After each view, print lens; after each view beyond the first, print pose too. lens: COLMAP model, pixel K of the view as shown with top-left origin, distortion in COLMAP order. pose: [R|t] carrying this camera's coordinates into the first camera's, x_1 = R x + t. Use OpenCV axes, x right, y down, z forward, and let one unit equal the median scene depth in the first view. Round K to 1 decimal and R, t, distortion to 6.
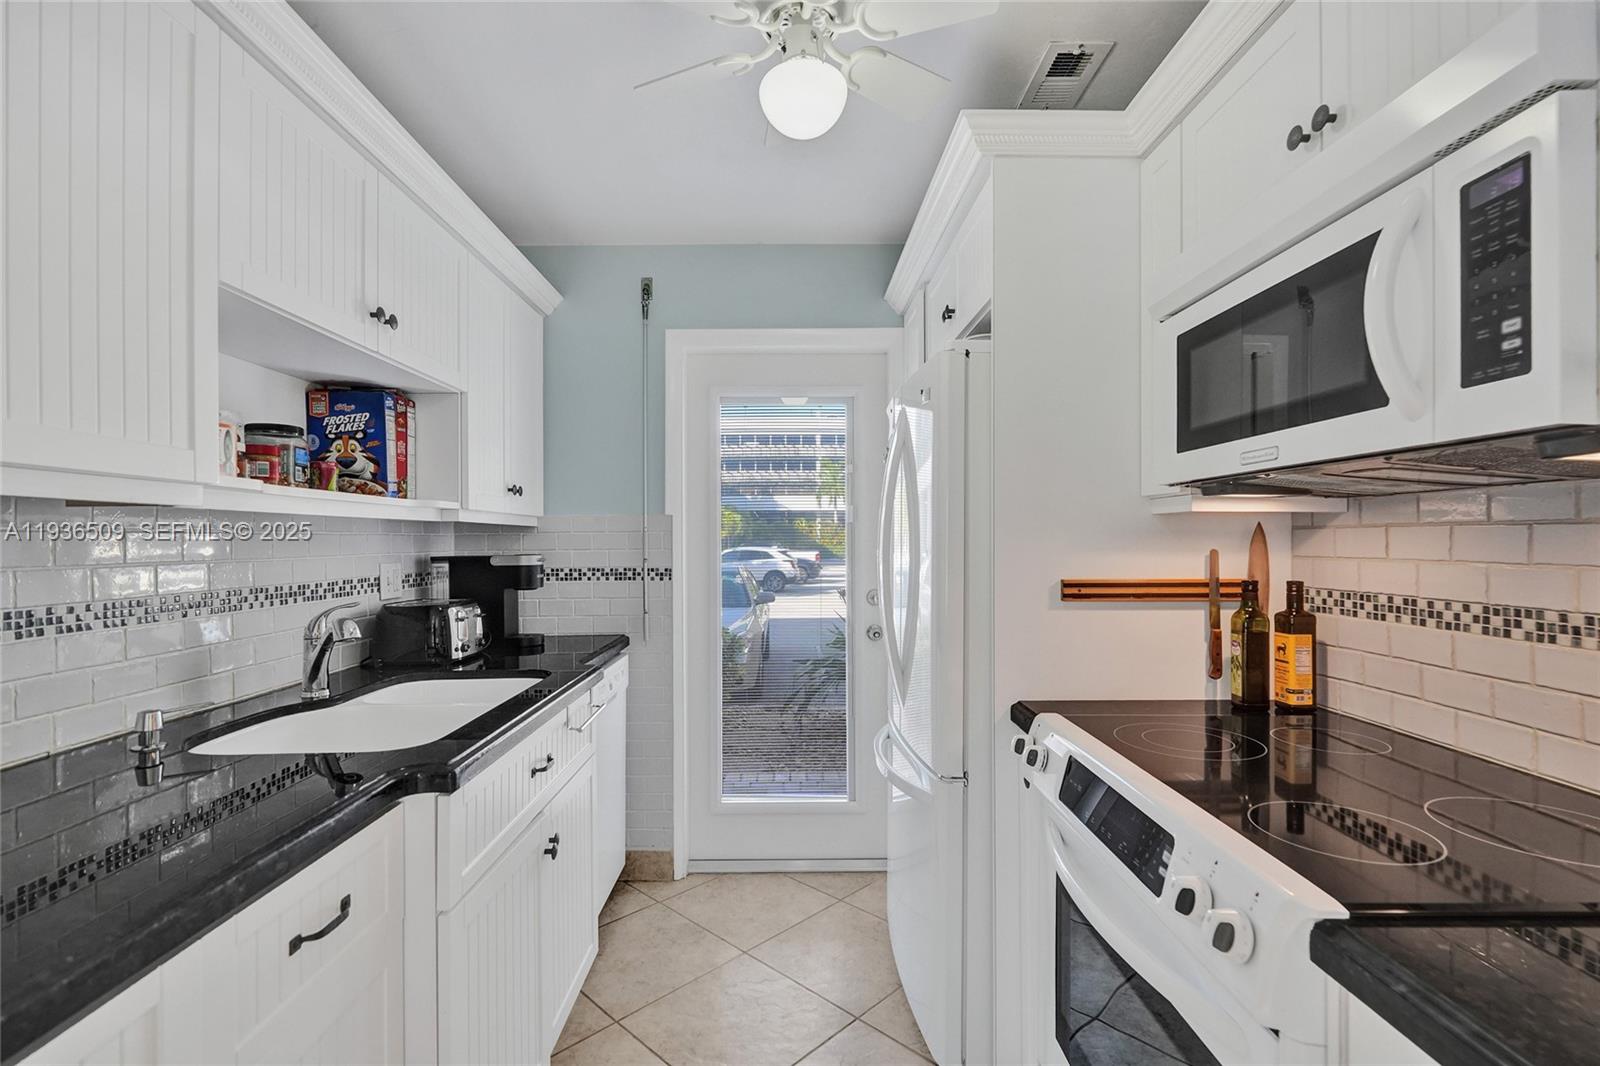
lens RADIAL K [[728.8, 0, 801.5], [0, 728.8, 540.5], [0, 0, 1]] dist [-0.000891, -0.000284]
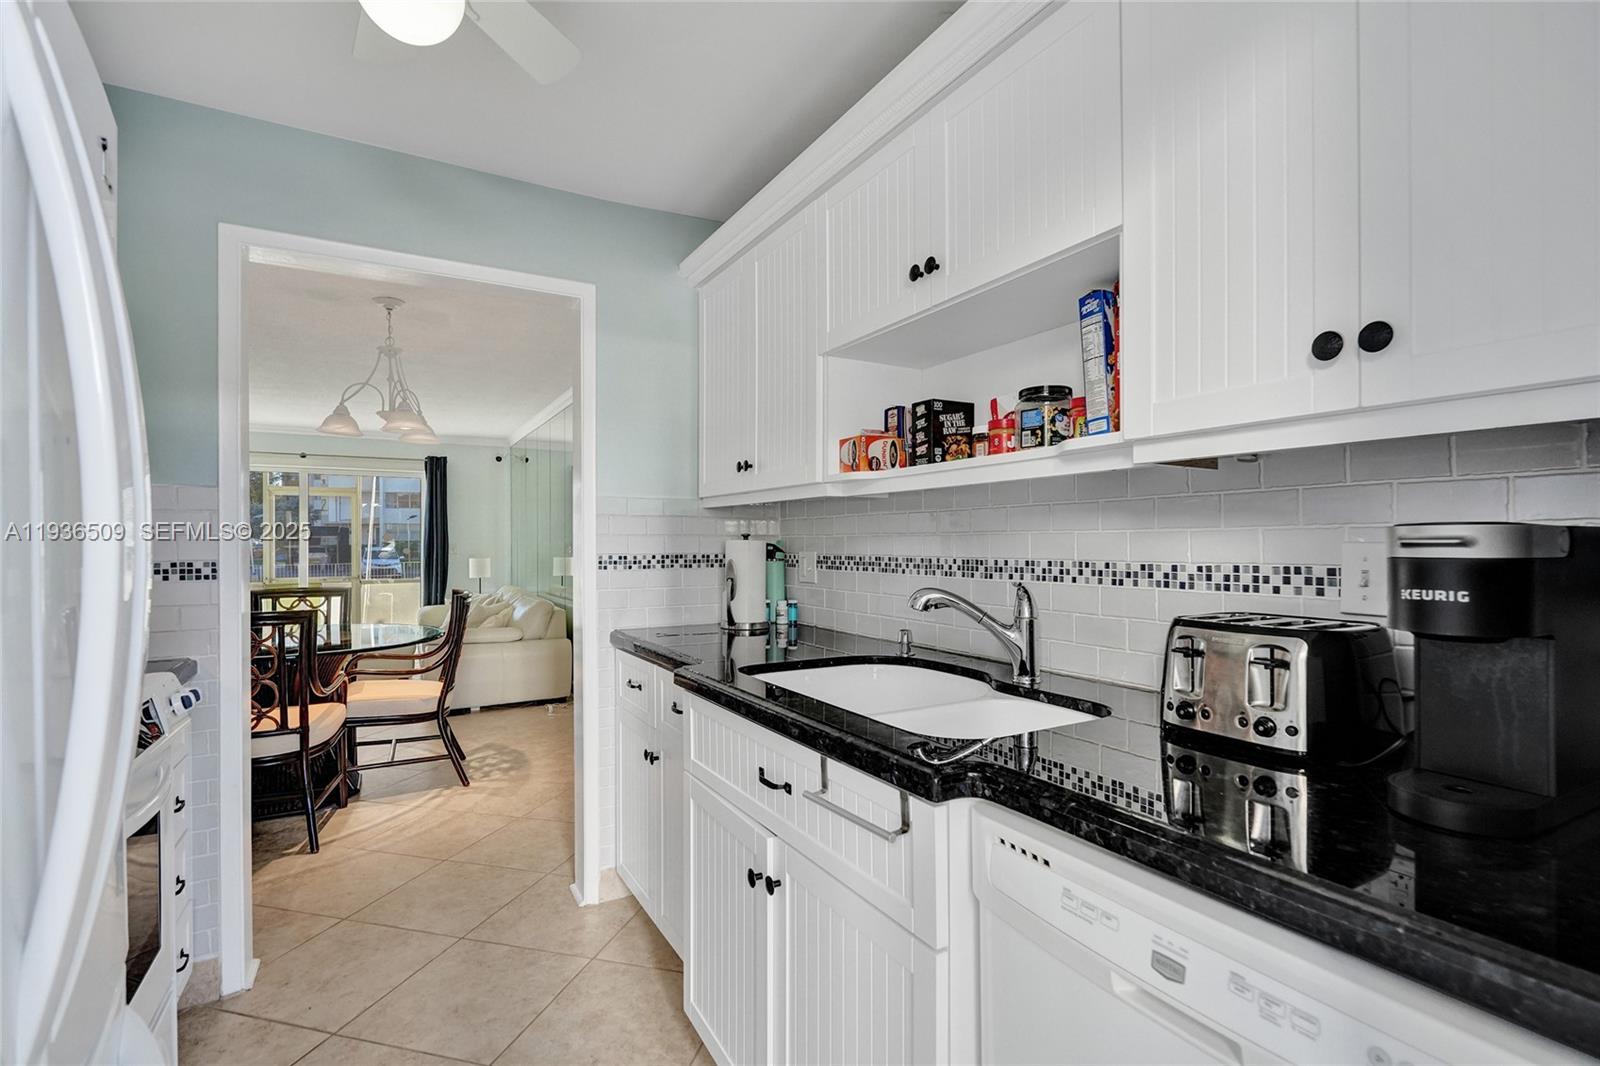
lens RADIAL K [[731.1, 0, 804.1], [0, 731.1, 536.7], [0, 0, 1]] dist [-0.001665, -0.000025]
pose [[-0.872489, 0.006018, -0.488597, 0.013098], [0.008532, 0.999959, -0.002919, 0.036704], [0.488560, -0.006715, -0.872504, 1.780235]]
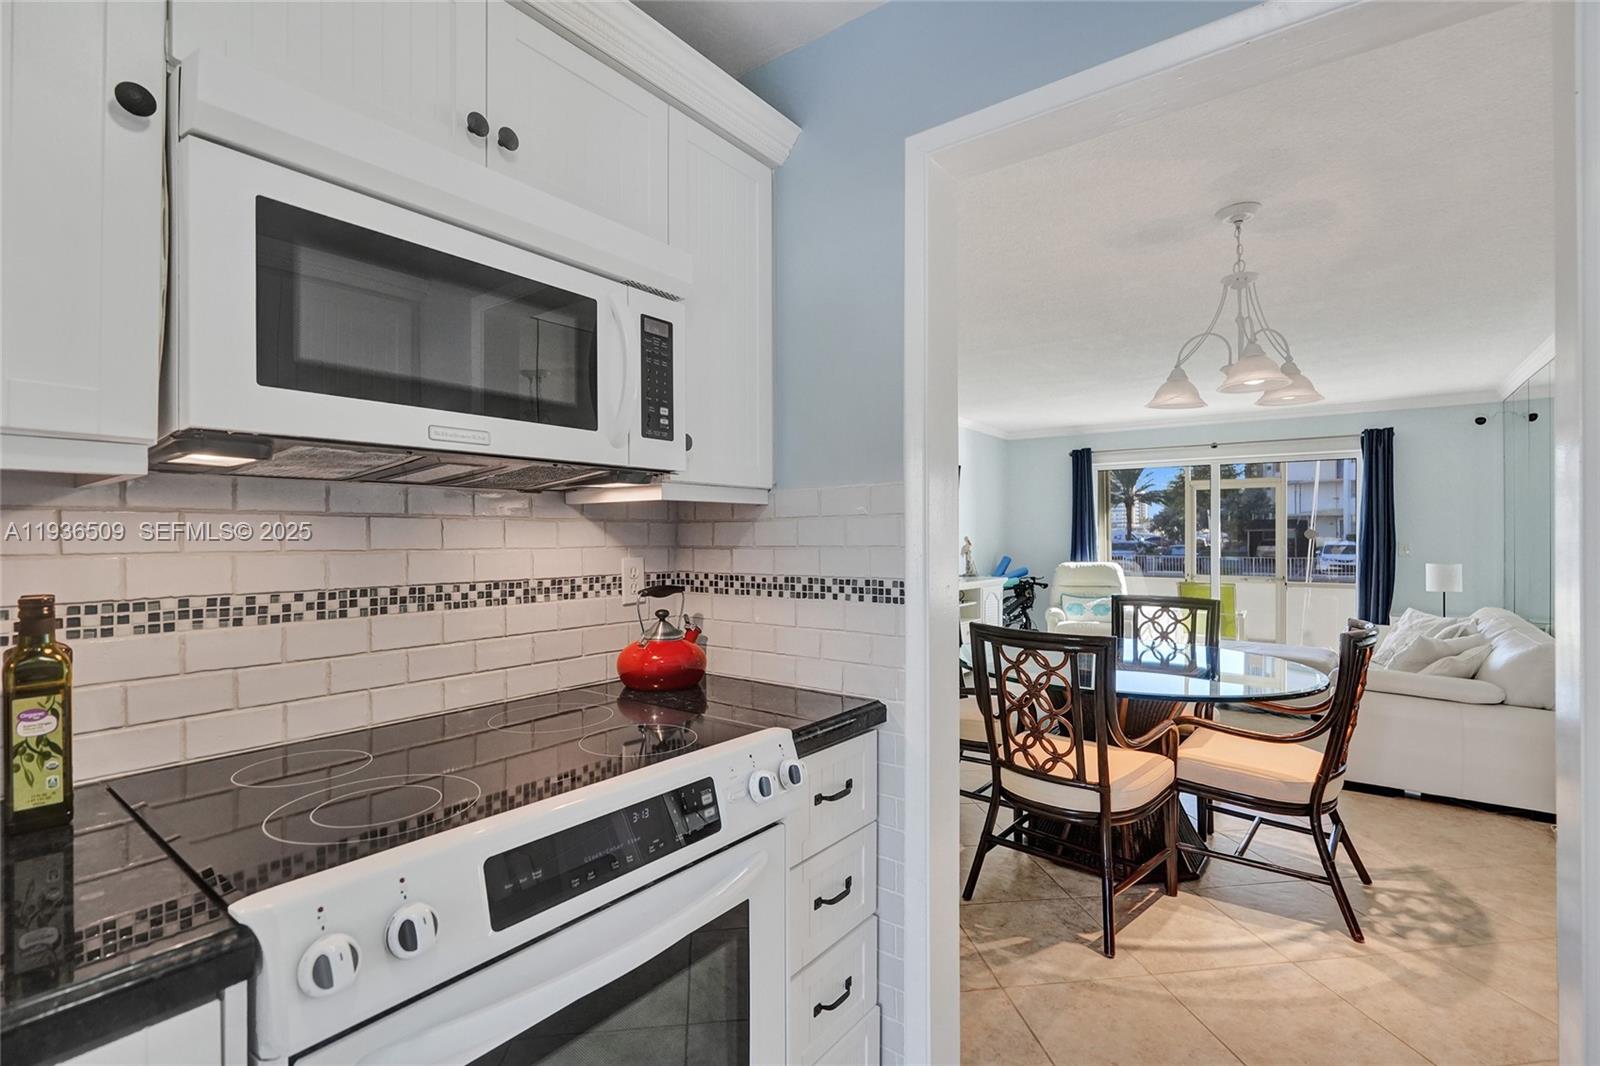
lens RADIAL K [[728.1, 0, 800.0], [0, 728.1, 533.0], [0, 0, 1]] dist [-0.000908, -0.000252]
pose [[-0.787907, 0.006002, 0.615765, -0.195915], [0.003530, 0.999980, -0.005229, 0.009189], [-0.615784, -0.001946, -0.787913, 1.063879]]
